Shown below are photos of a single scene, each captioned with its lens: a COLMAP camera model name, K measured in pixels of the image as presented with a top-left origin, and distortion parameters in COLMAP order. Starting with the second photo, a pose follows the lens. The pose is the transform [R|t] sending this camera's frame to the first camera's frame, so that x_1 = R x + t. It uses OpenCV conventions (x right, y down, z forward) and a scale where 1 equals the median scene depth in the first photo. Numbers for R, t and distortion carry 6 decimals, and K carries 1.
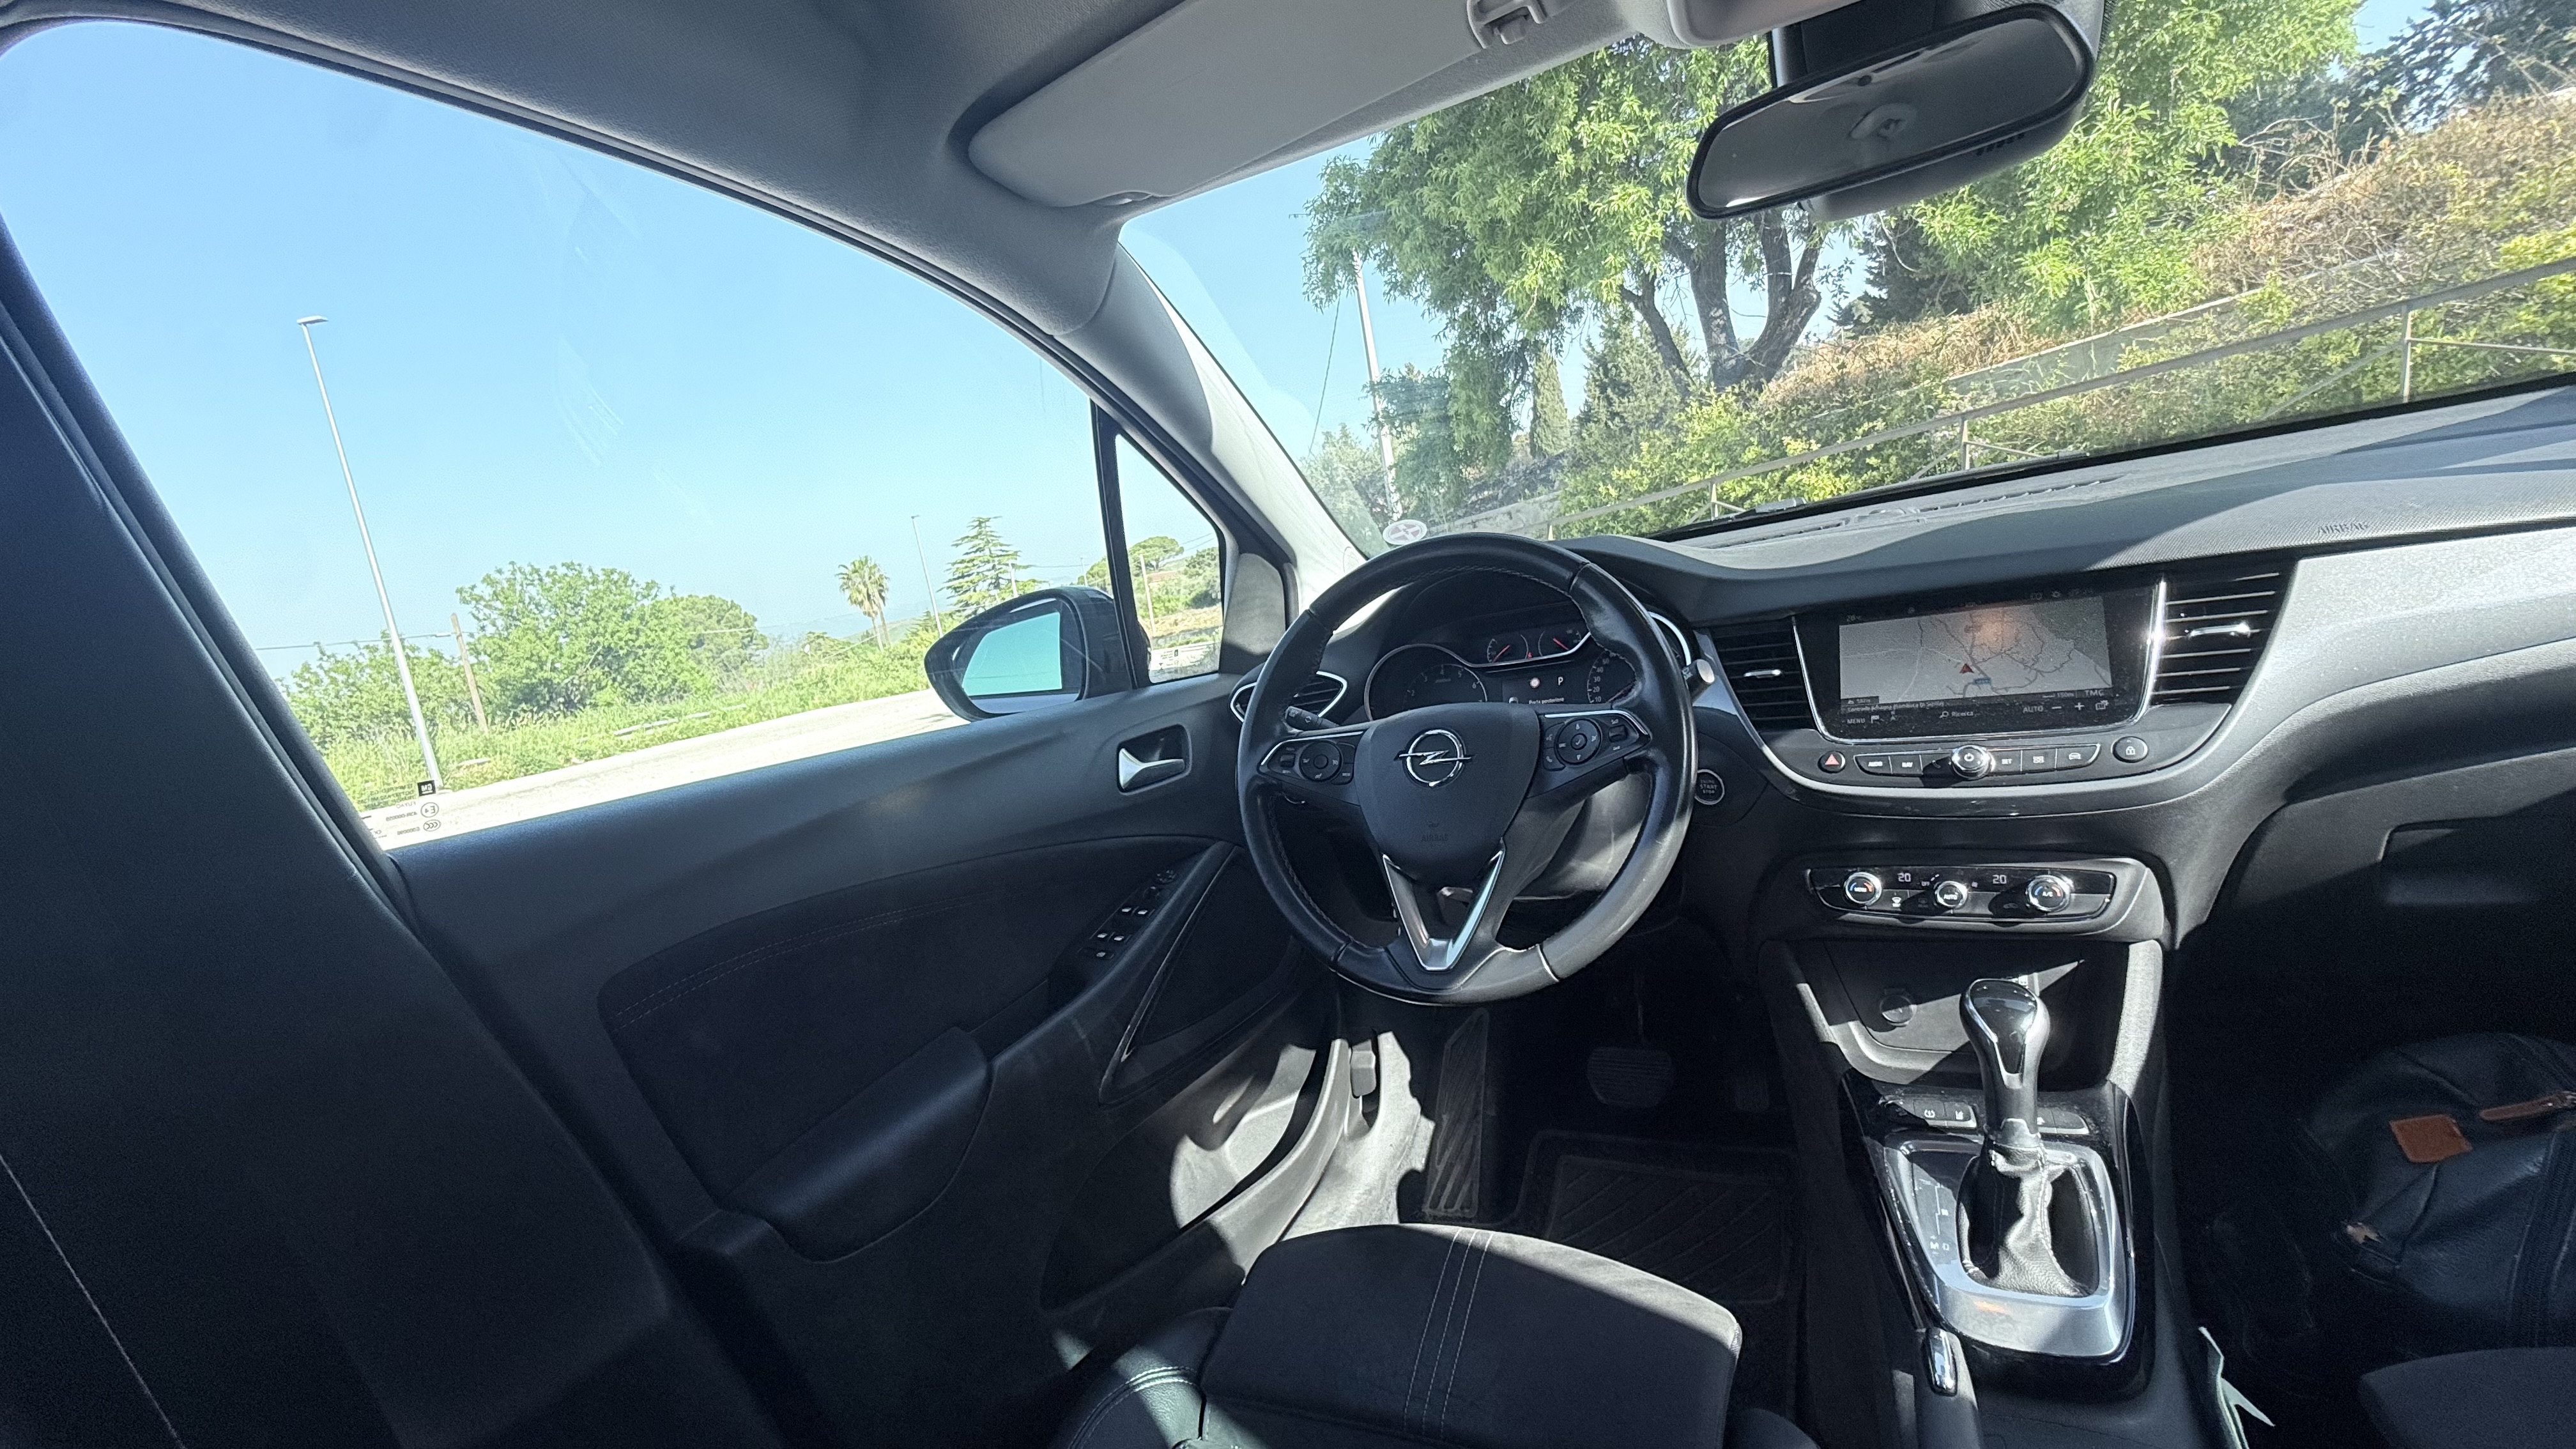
lens RADIAL K [[1021.6, 0, 1292.8], [0, 1021.6, 728.1], [0, 0, 1]] dist [-0.002576, 0.000209]
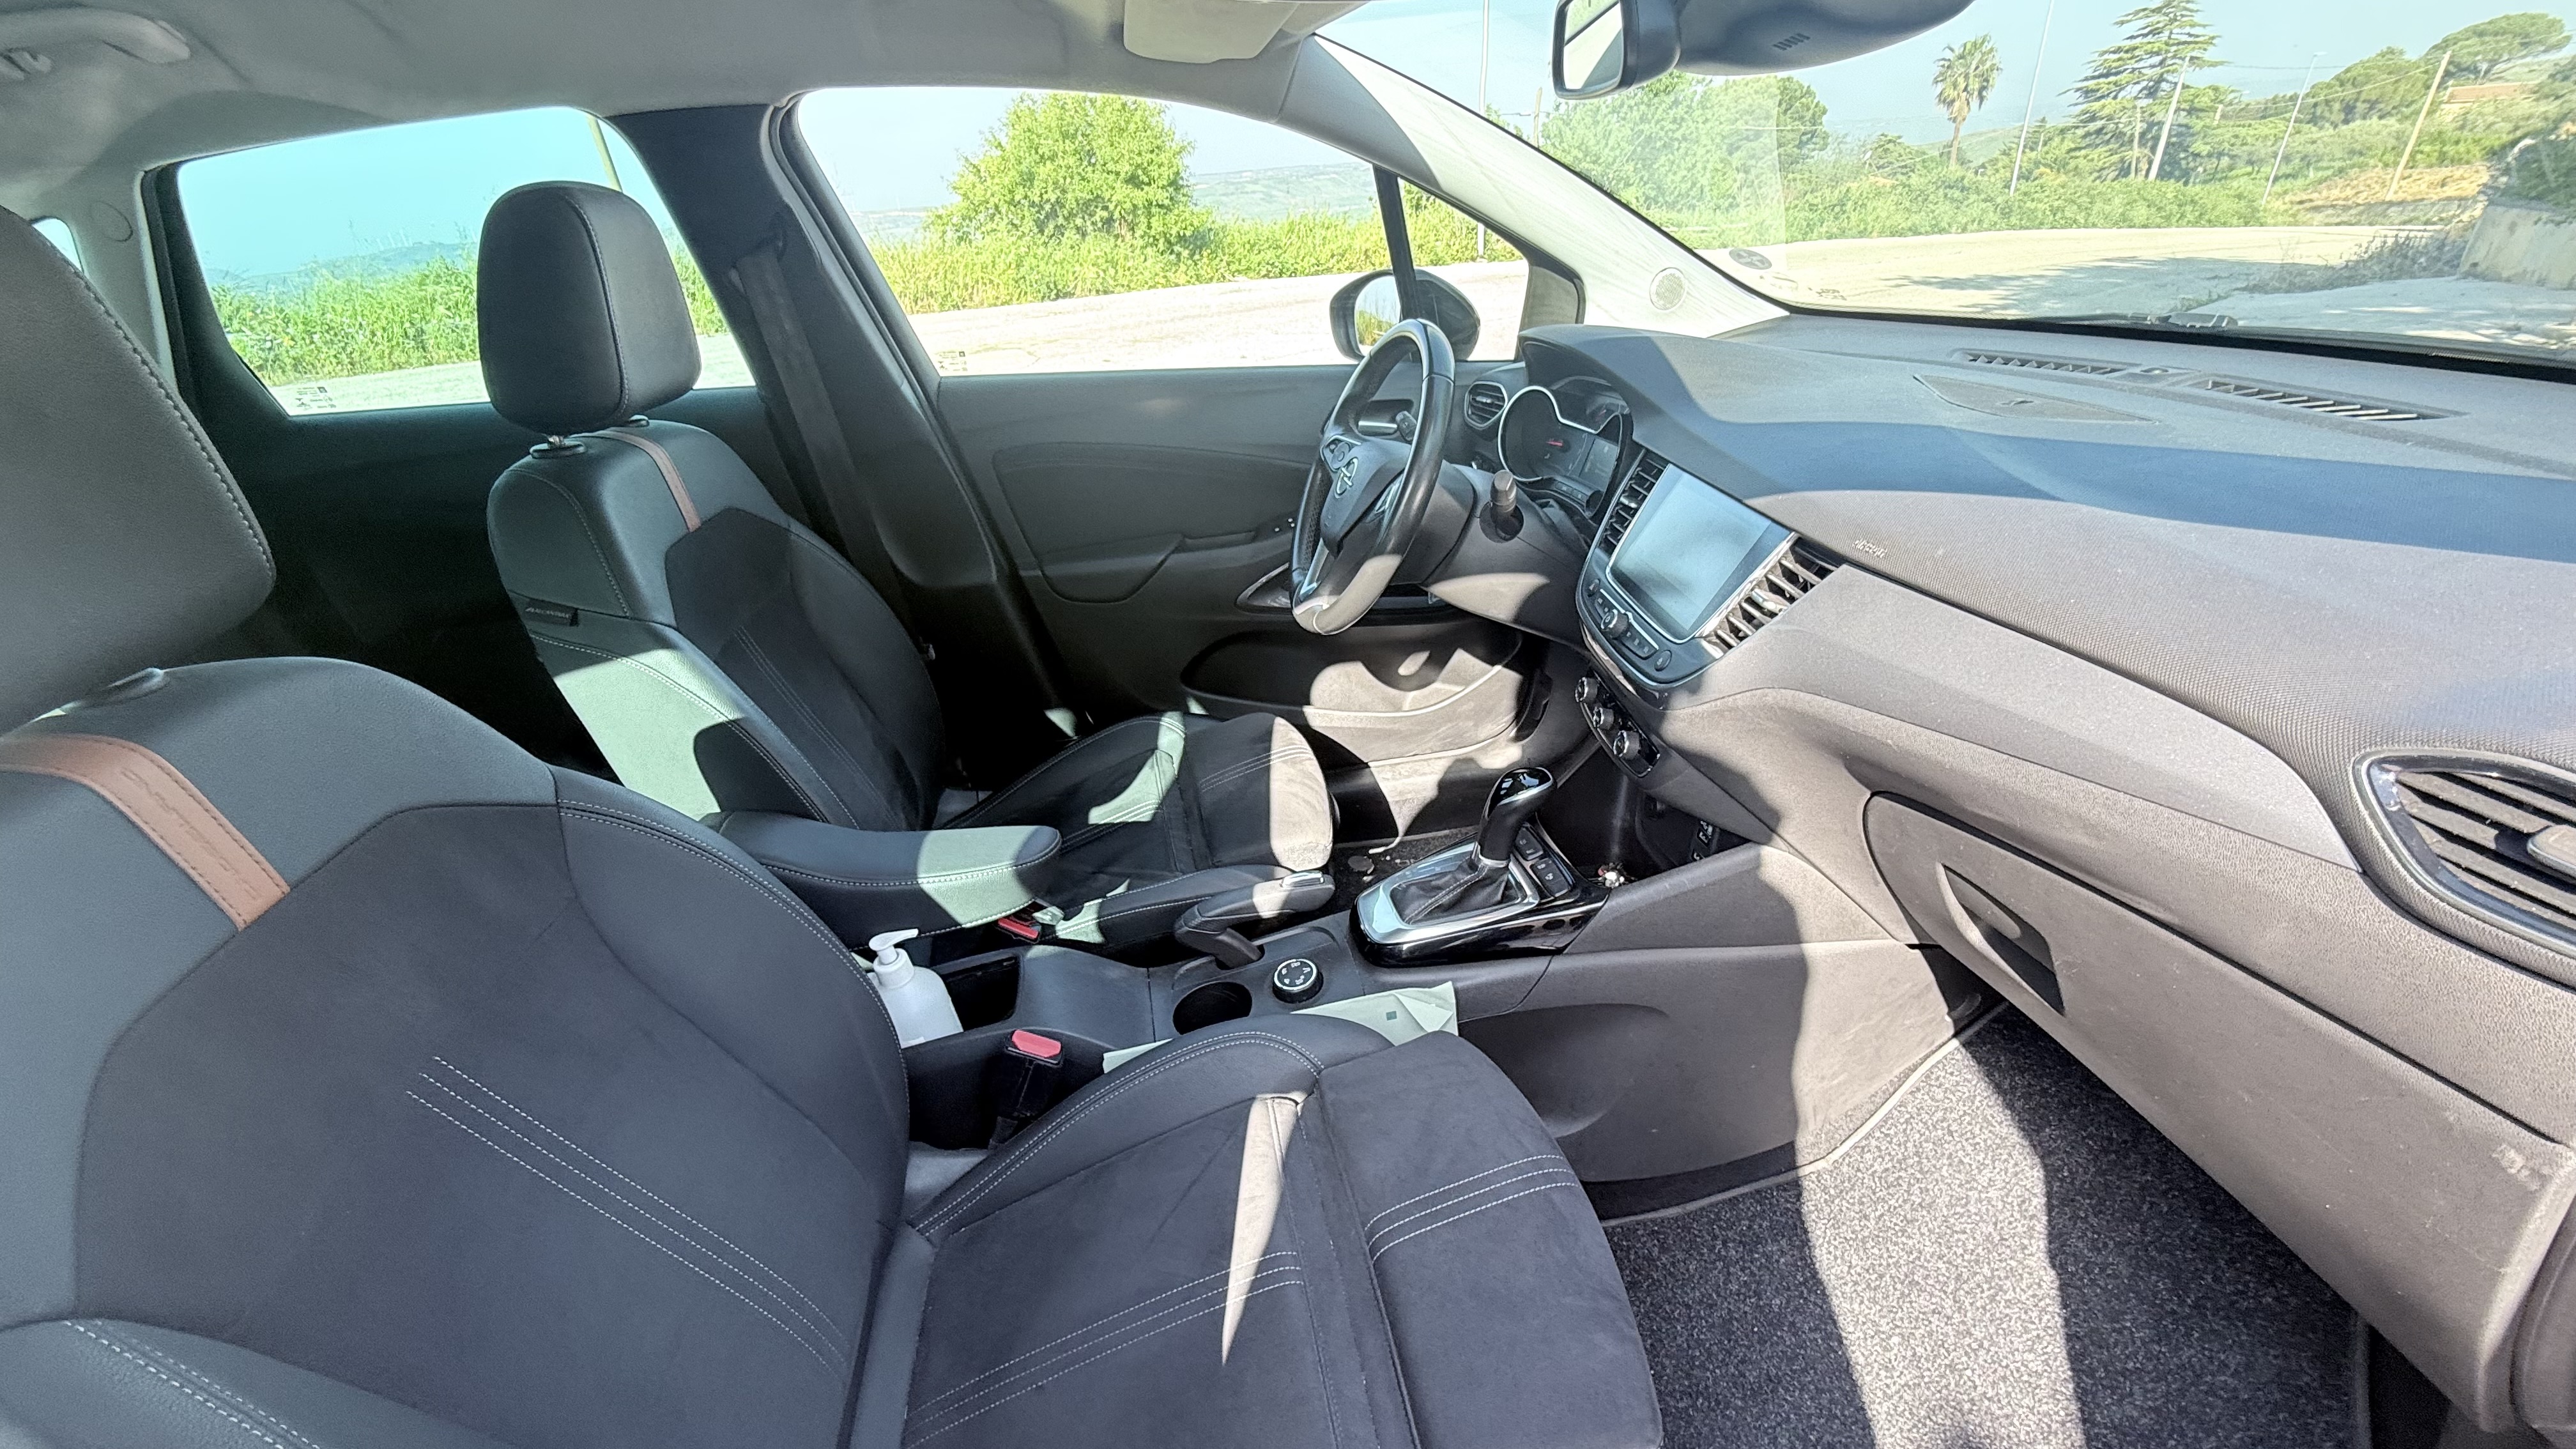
lens RADIAL K [[1021.6, 0, 1292.3], [0, 1021.6, 724.8], [0, 0, 1]] dist [-0.002576, 0.000209]
pose [[0.607125, 0.477832, -0.634883, 0.766320], [-0.165051, 0.857398, 0.487469, -0.238108], [0.777276, -0.191166, 0.599414, -0.030150]]
